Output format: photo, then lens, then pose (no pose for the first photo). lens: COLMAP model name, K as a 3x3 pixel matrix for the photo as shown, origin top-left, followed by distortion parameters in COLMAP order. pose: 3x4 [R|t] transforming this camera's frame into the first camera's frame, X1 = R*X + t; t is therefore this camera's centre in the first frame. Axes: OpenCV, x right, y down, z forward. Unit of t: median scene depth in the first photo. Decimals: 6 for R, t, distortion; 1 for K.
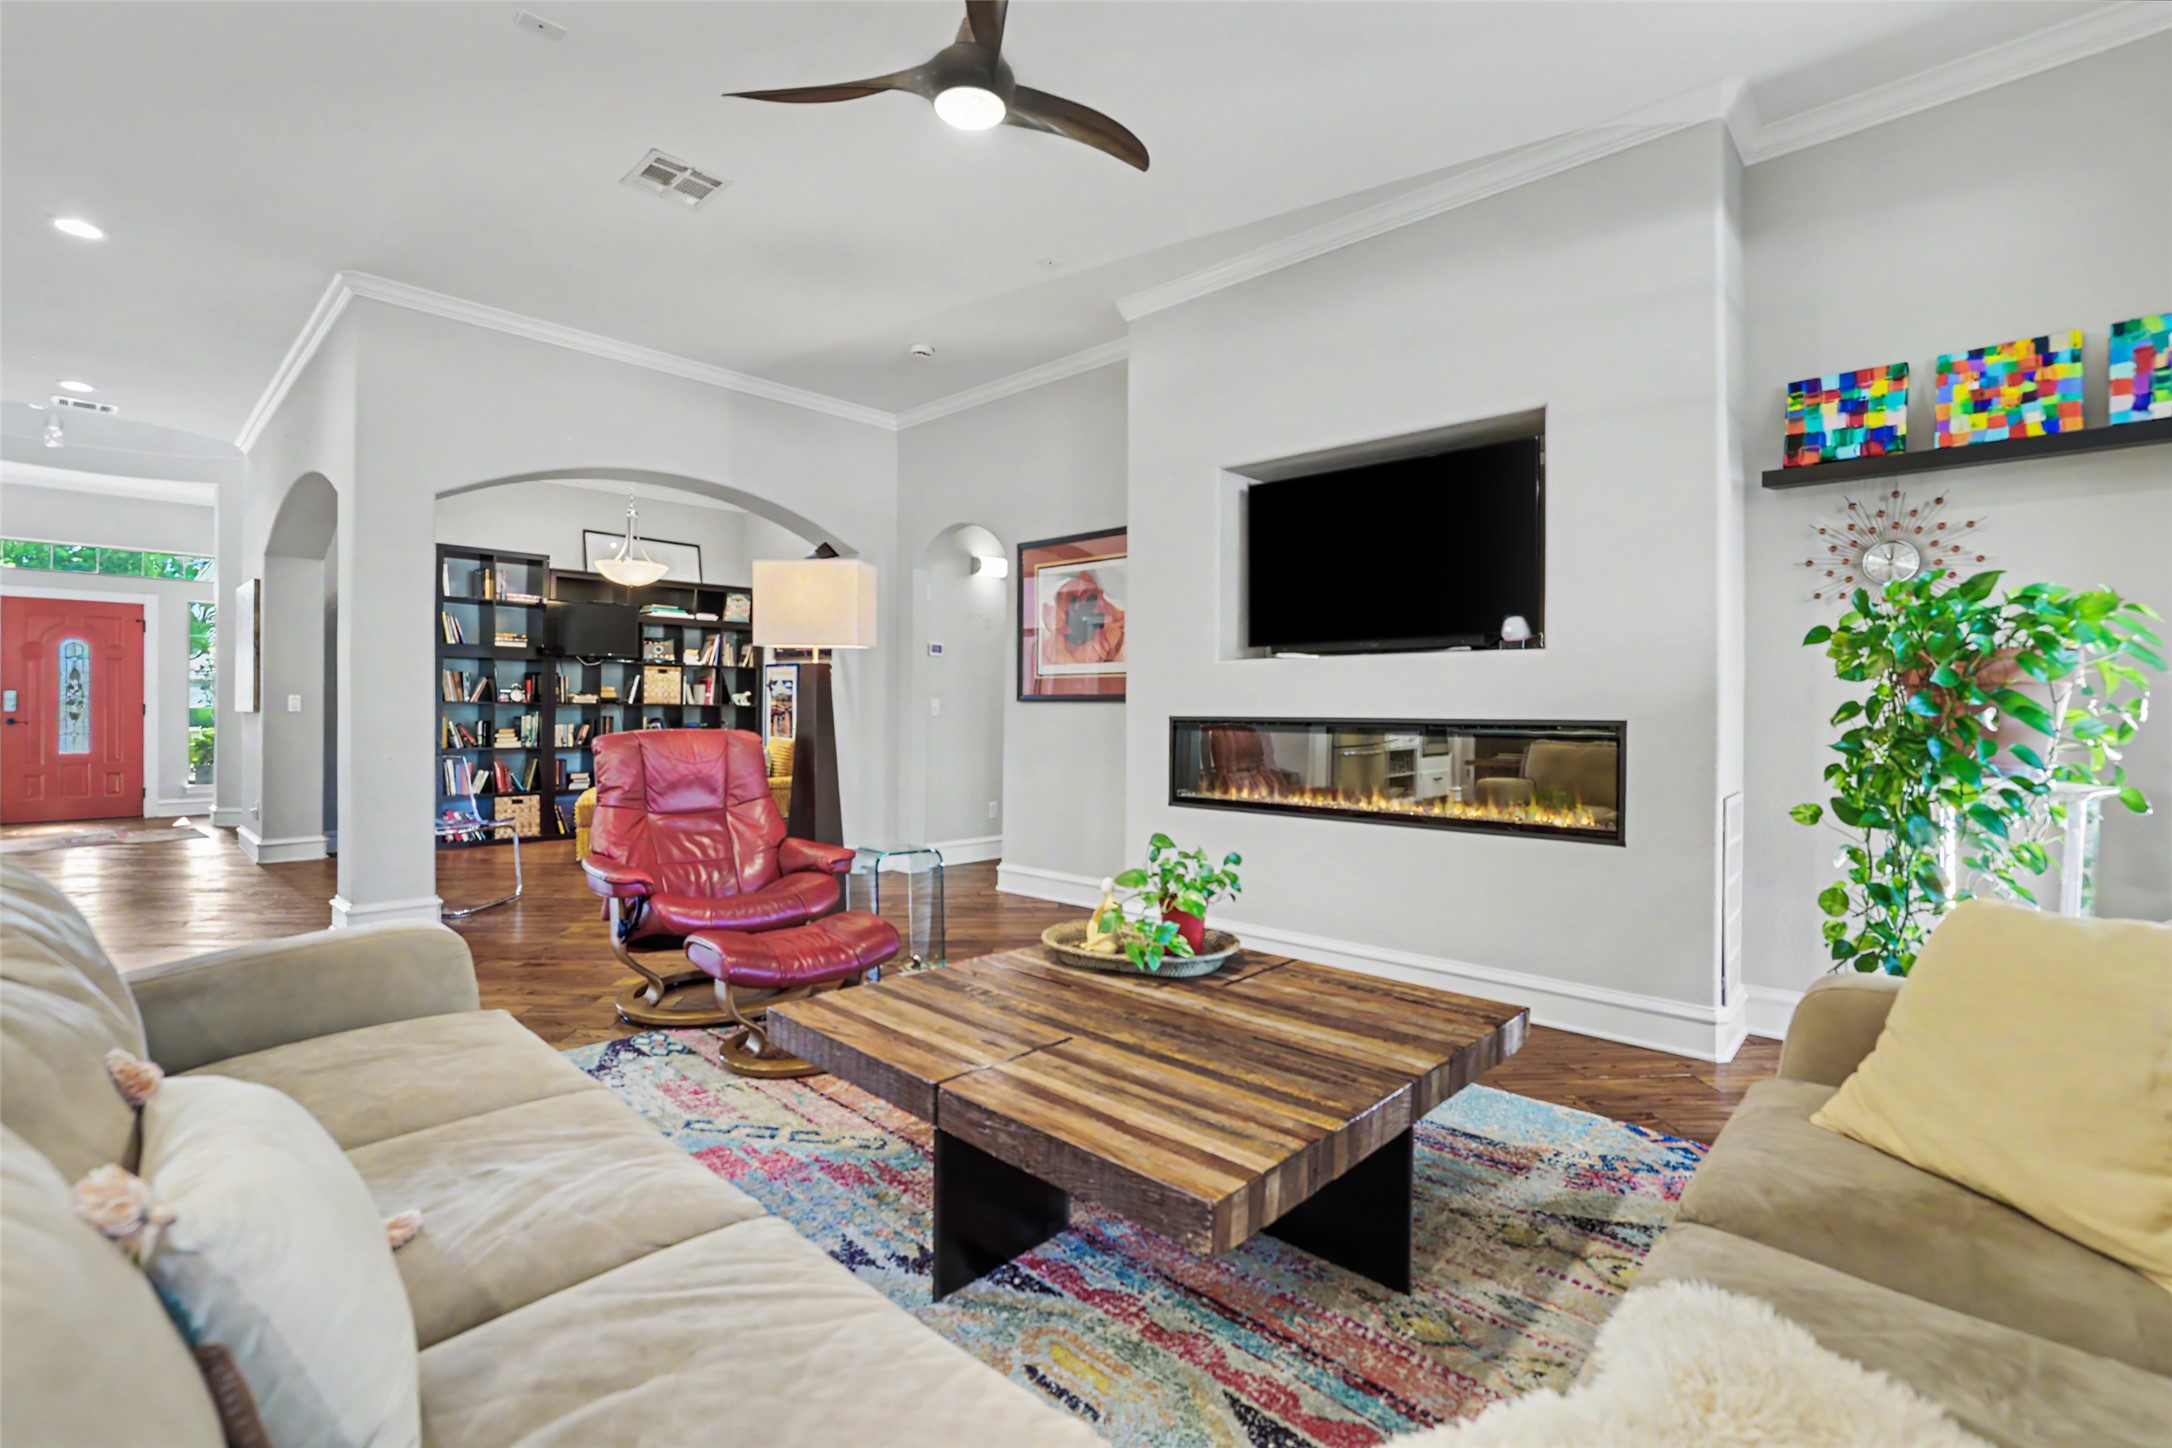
lens RADIAL K [[975.9, 0, 1084.3], [0, 975.9, 699.3], [0, 0, 1]] dist [-0.030380, 0.001026]
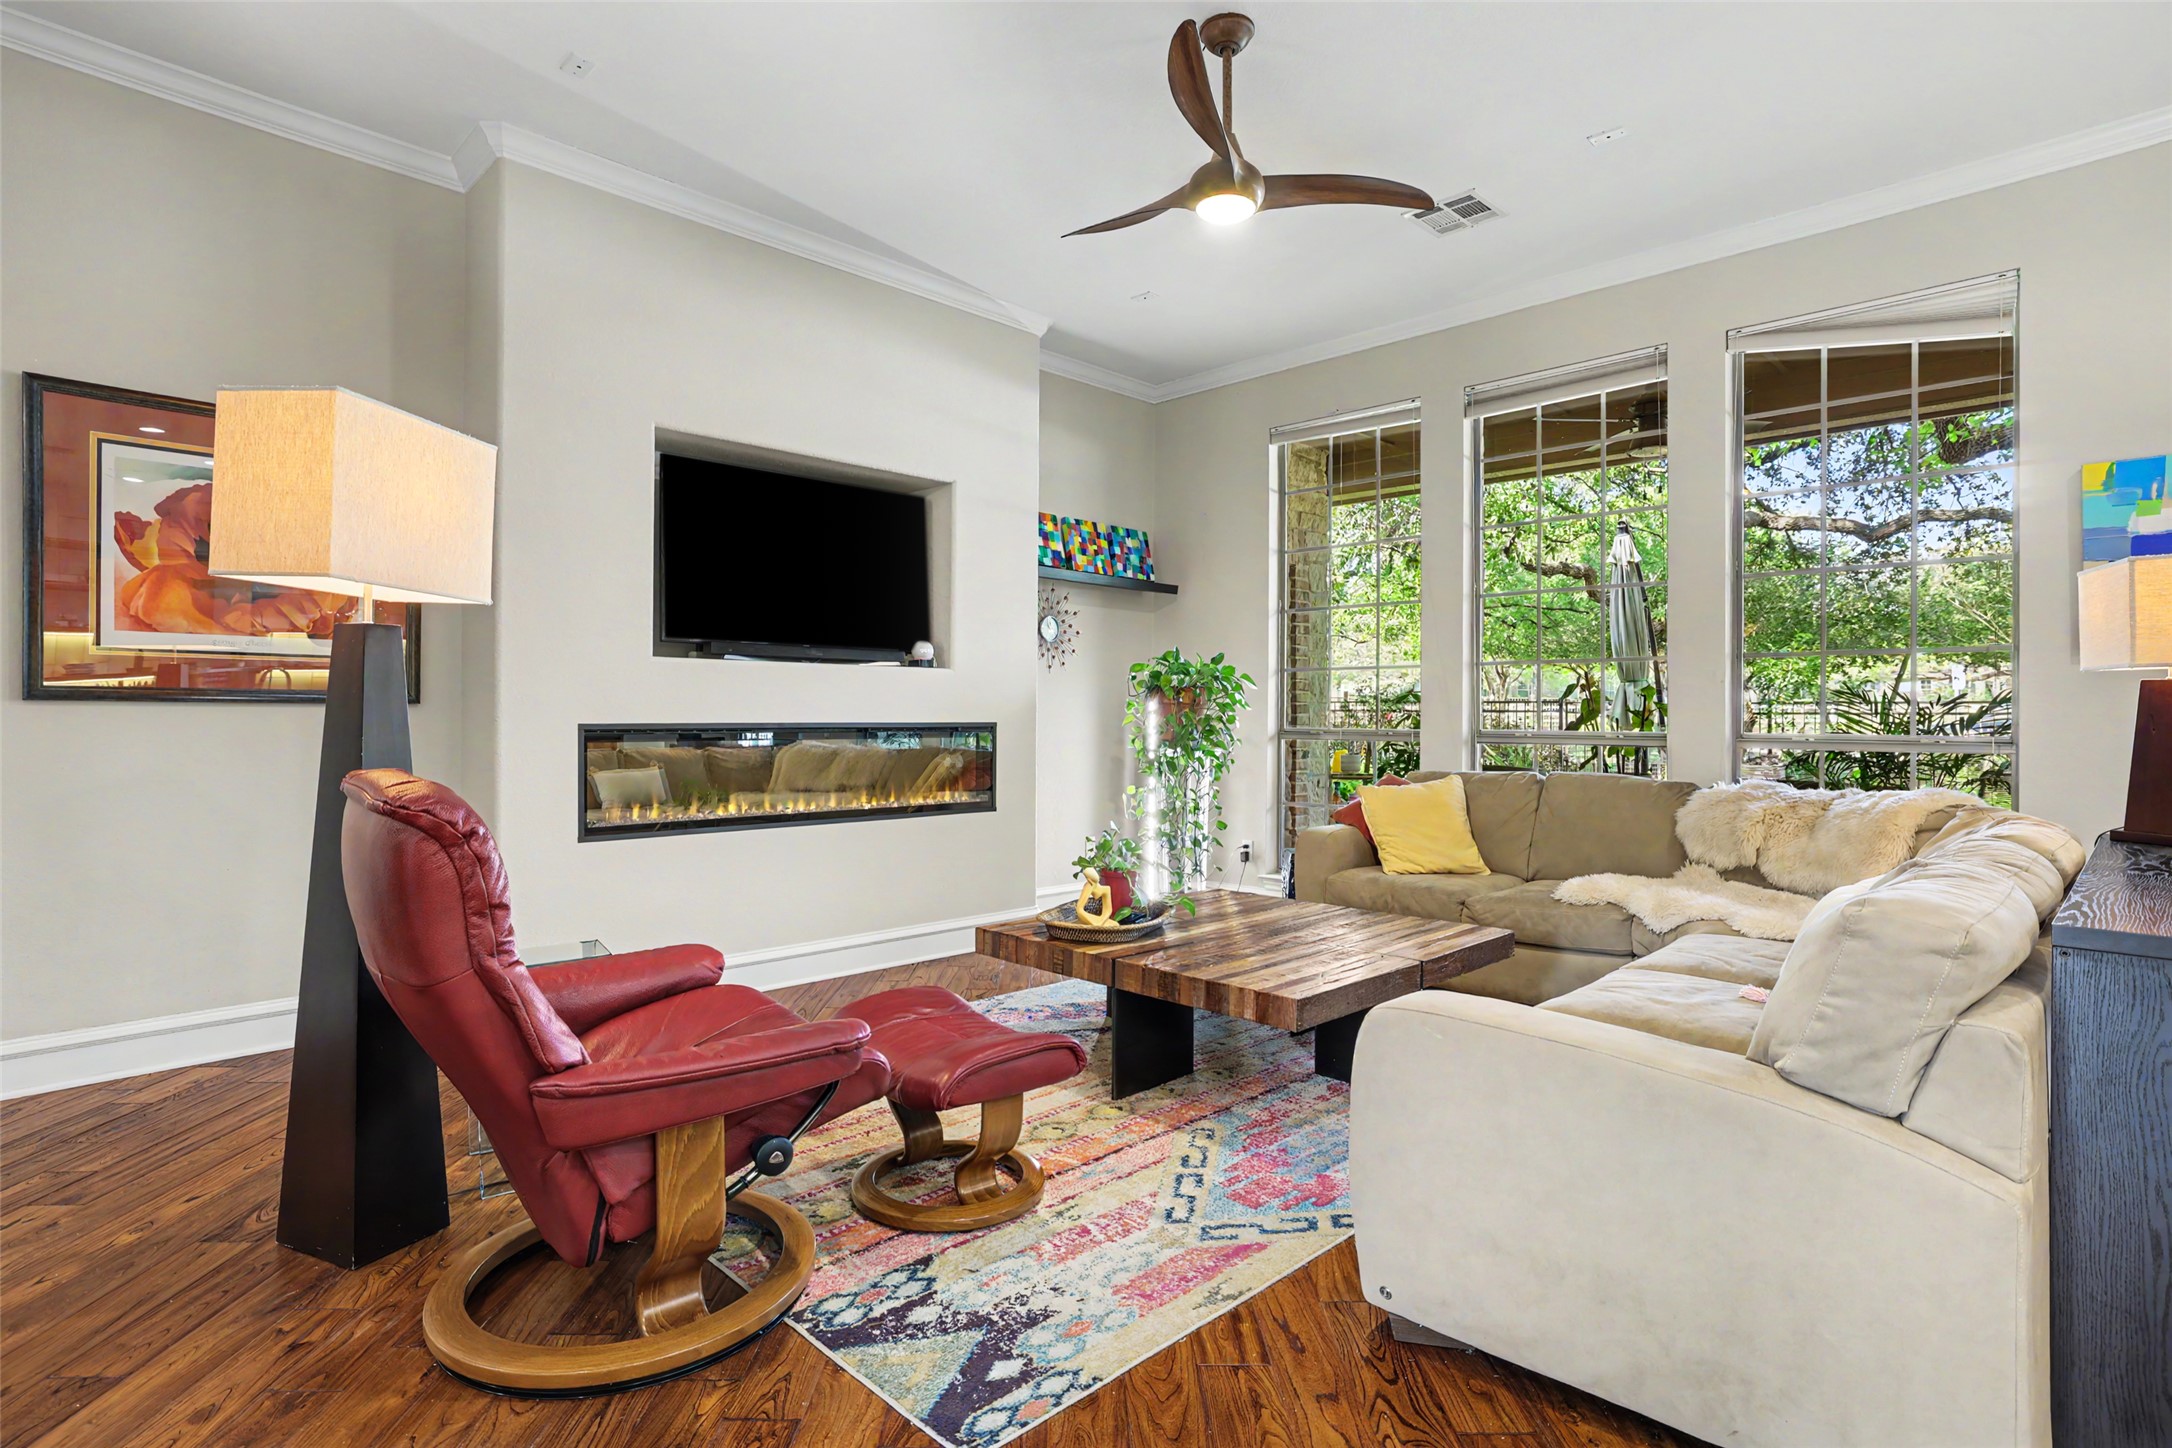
lens RADIAL K [[1082.6, 0, 1091.1], [0, 1082.6, 707.6], [0, 0, 1]] dist [-0.039355, 0.020110]
pose [[0.026737, 0.001001, 0.999642, -0.806802], [-0.011932, 0.999929, -0.000682, -0.001607], [-0.999571, -0.011909, 0.026748, 0.634050]]
